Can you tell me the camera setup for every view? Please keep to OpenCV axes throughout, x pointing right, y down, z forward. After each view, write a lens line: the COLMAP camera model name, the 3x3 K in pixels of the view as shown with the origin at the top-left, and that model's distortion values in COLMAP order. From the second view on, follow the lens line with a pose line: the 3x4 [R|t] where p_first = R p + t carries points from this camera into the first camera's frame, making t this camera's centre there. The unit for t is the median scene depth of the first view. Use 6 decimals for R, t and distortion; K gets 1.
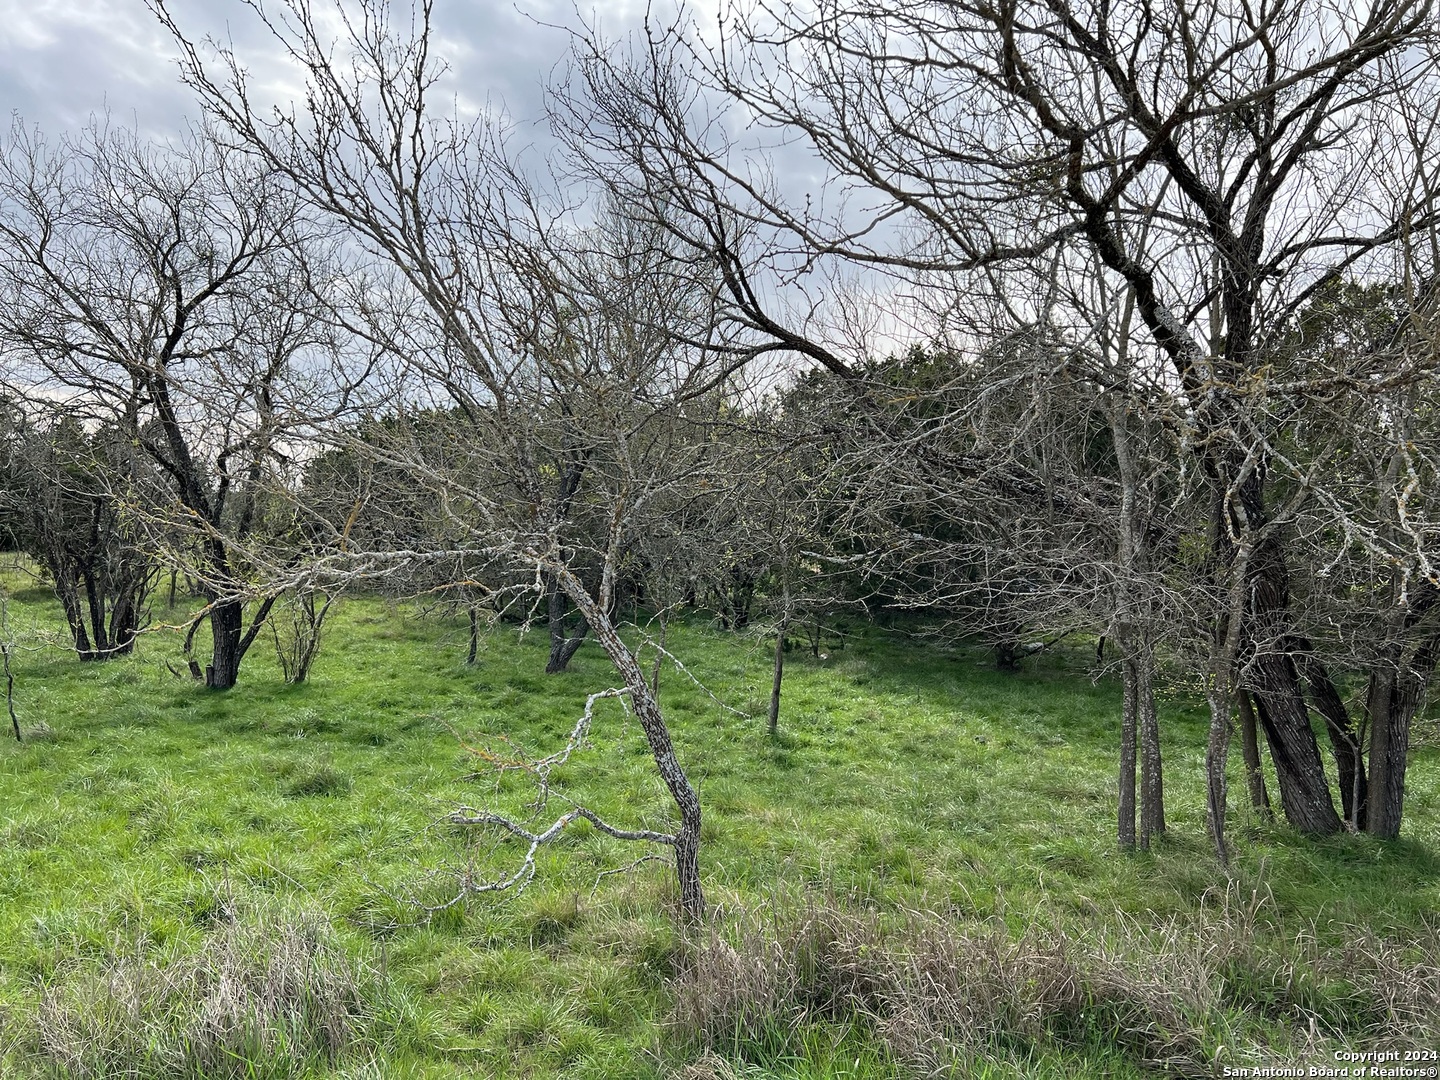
lens RADIAL K [[1067.7, 0, 720.0], [0, 1067.7, 540.0], [0, 0, 1]] dist [0.084757, -0.106133]
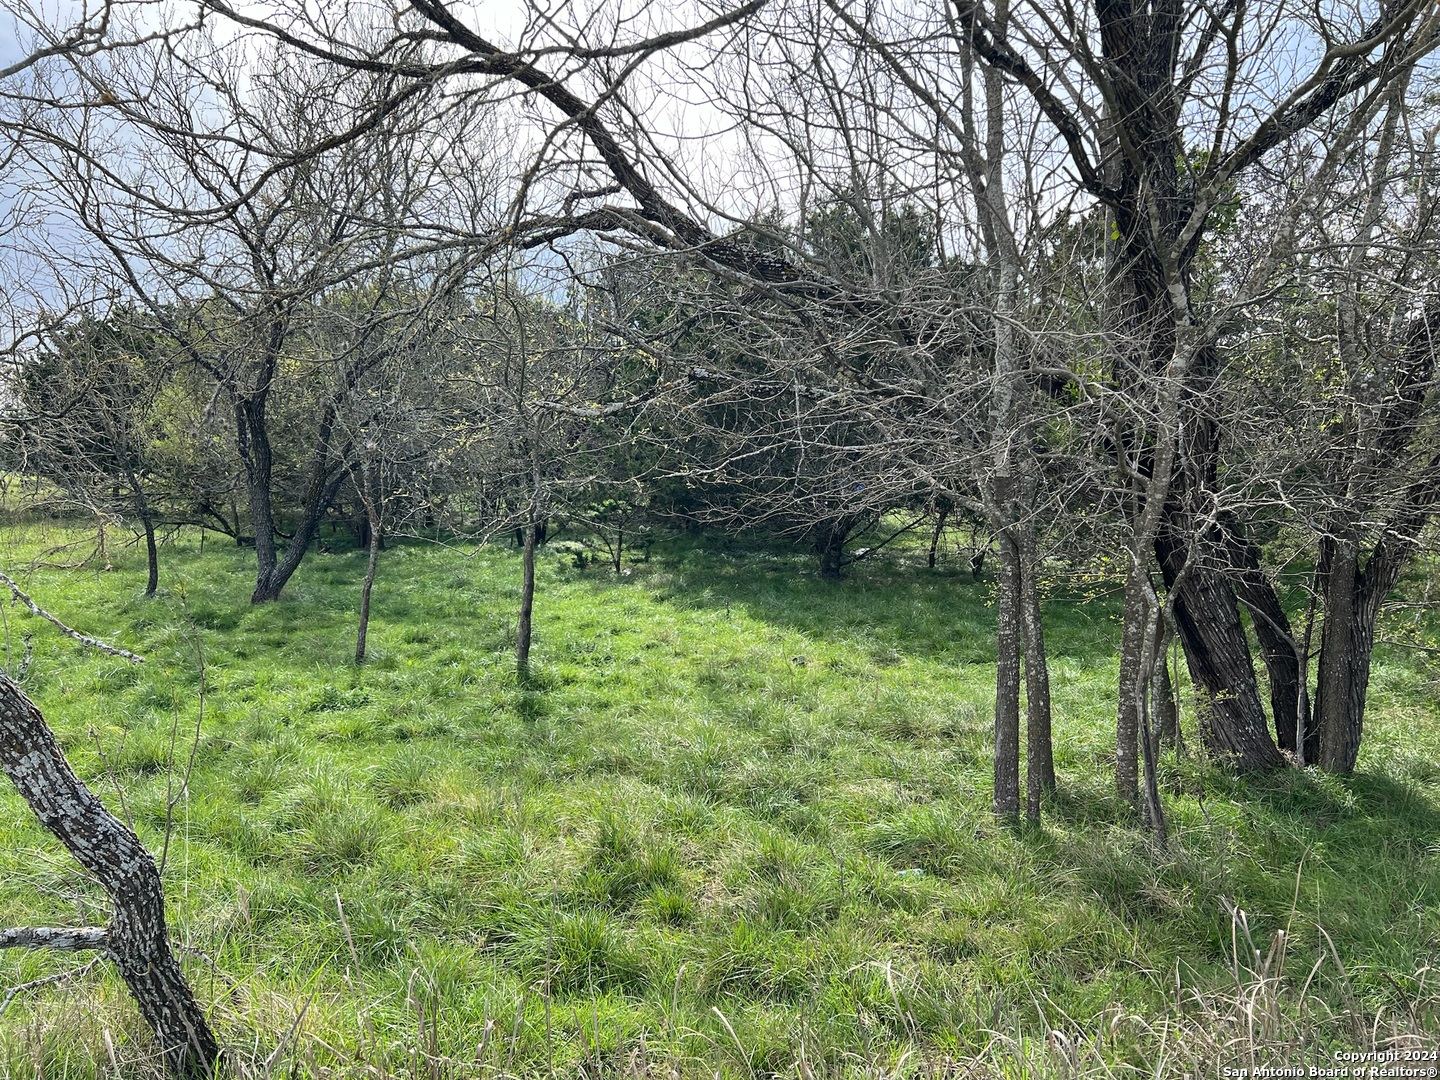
lens RADIAL K [[1067.7, 0, 720.0], [0, 1067.7, 540.0], [0, 0, 1]] dist [0.084757, -0.106133]
pose [[0.987718, -0.032267, 0.152878, 0.094228], [0.021675, 0.997280, 0.070453, 0.057209], [-0.154735, -0.066274, 0.985731, 0.340135]]
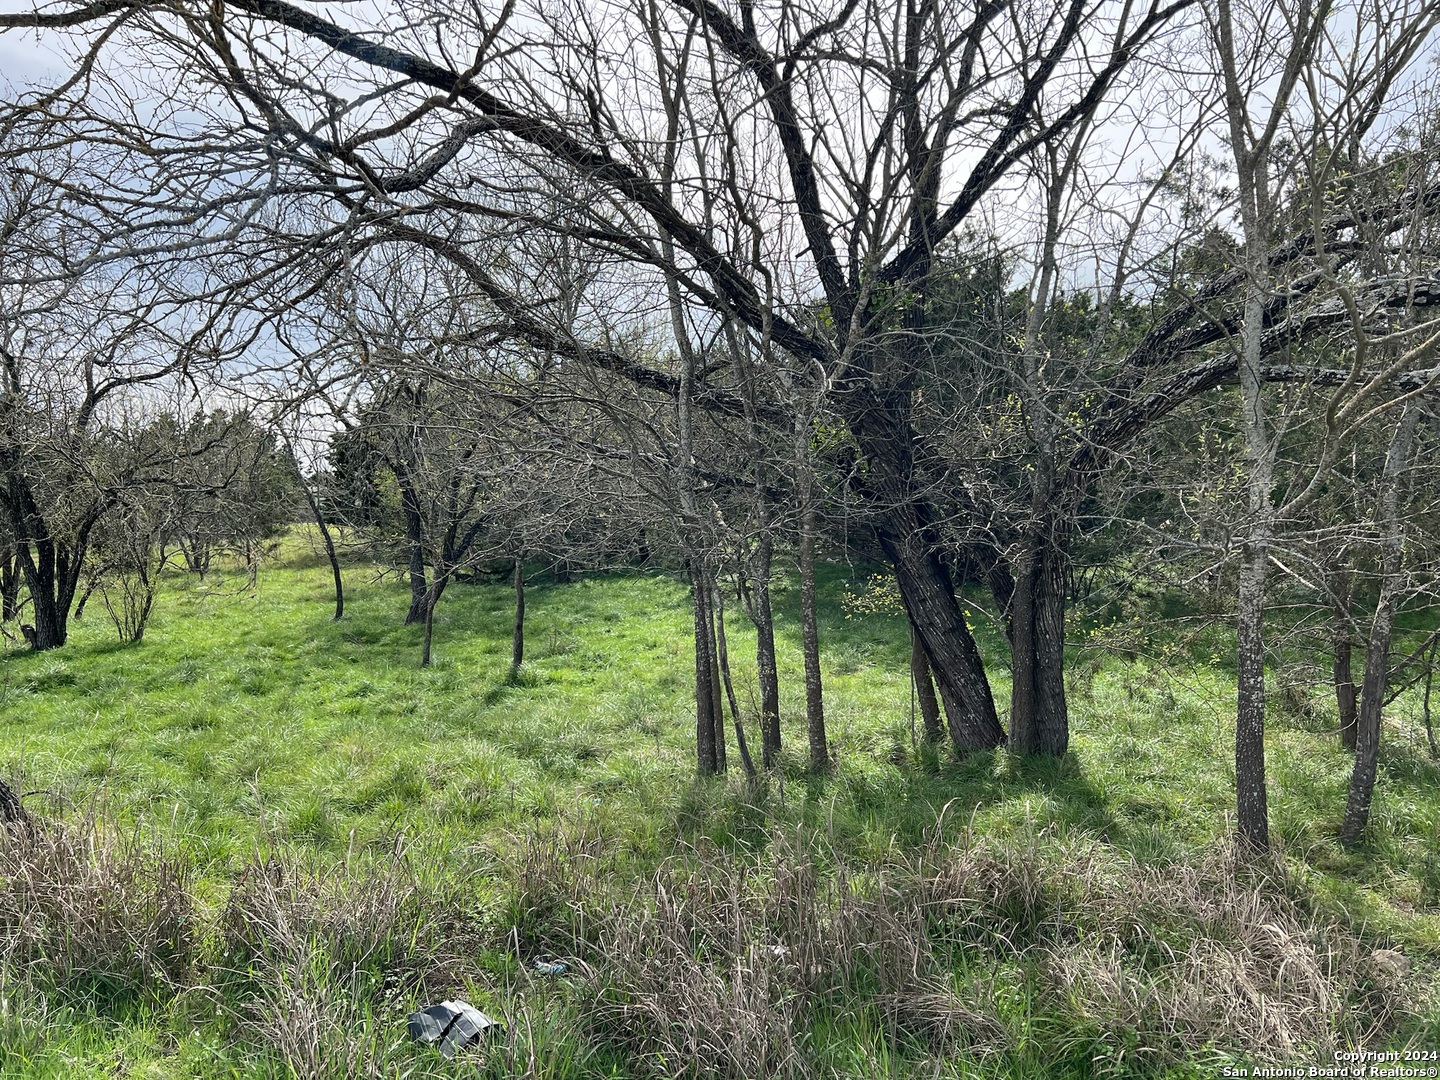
lens RADIAL K [[1077.9, 0, 719.8], [0, 1077.9, 551.8], [0, 0, 1]] dist [0.060299, -0.067003]
pose [[0.990809, -0.049013, -0.126074, 0.446865], [0.054292, 0.997772, 0.038784, 0.064825], [0.123892, -0.045272, 0.991262, 0.122519]]
